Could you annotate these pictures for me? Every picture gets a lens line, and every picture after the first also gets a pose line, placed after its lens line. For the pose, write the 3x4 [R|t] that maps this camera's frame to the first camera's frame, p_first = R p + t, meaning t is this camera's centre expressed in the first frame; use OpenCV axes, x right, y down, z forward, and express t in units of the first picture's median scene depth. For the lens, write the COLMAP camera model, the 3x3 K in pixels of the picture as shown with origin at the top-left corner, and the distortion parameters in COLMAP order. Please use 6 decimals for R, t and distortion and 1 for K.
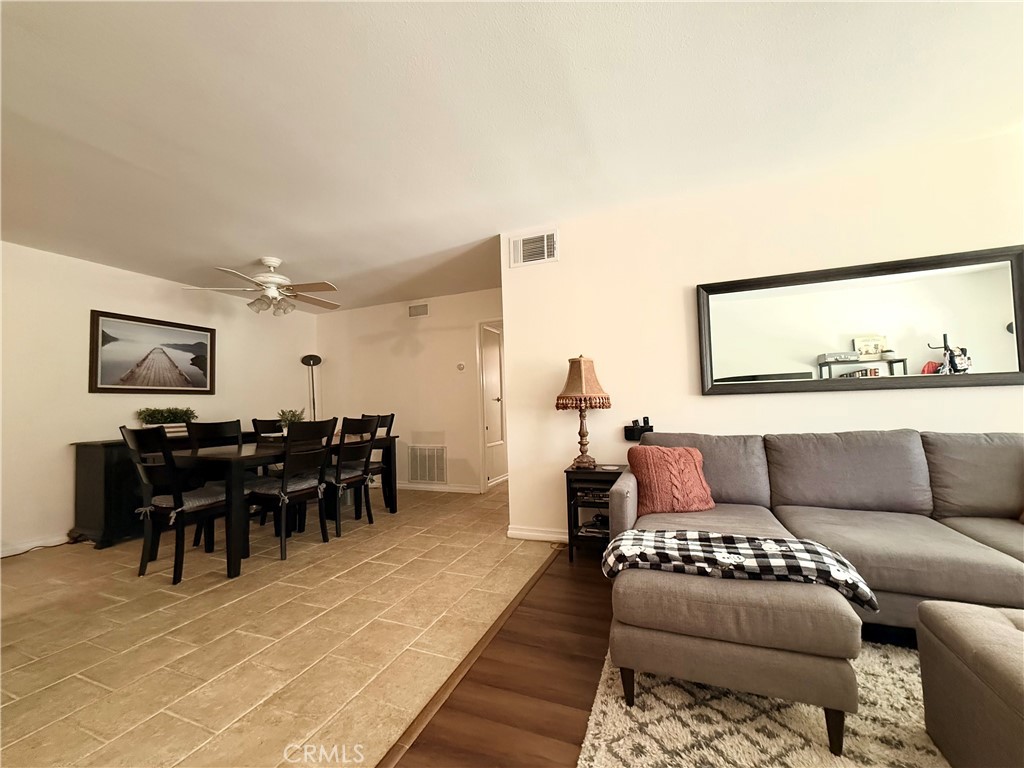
lens RADIAL K [[408.6, 0, 511.2], [0, 408.6, 382.2], [0, 0, 1]] dist [-0.002769, 0.000079]
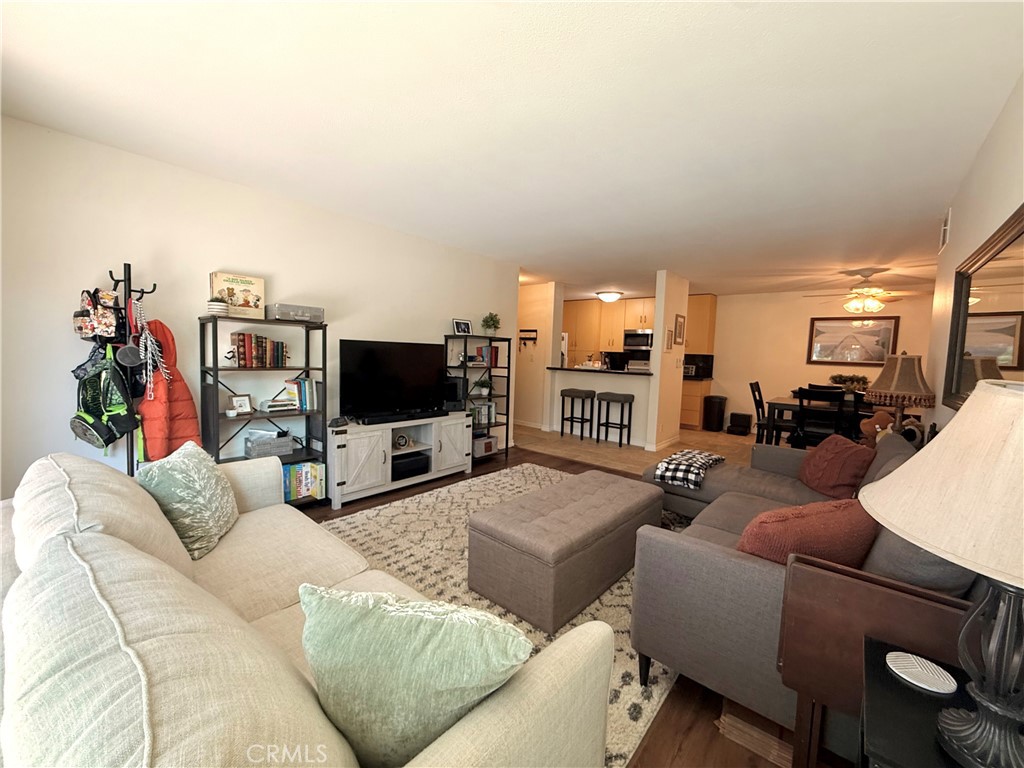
lens RADIAL K [[408.4, 0, 519.2], [0, 408.4, 383.5], [0, 0, 1]] dist [0.000787, 0.000077]
pose [[-0.309214, 0.092538, -0.946479, 1.275725], [0.027879, 0.995709, 0.088243, -0.094516], [0.950584, 0.000899, -0.310467, 0.378239]]
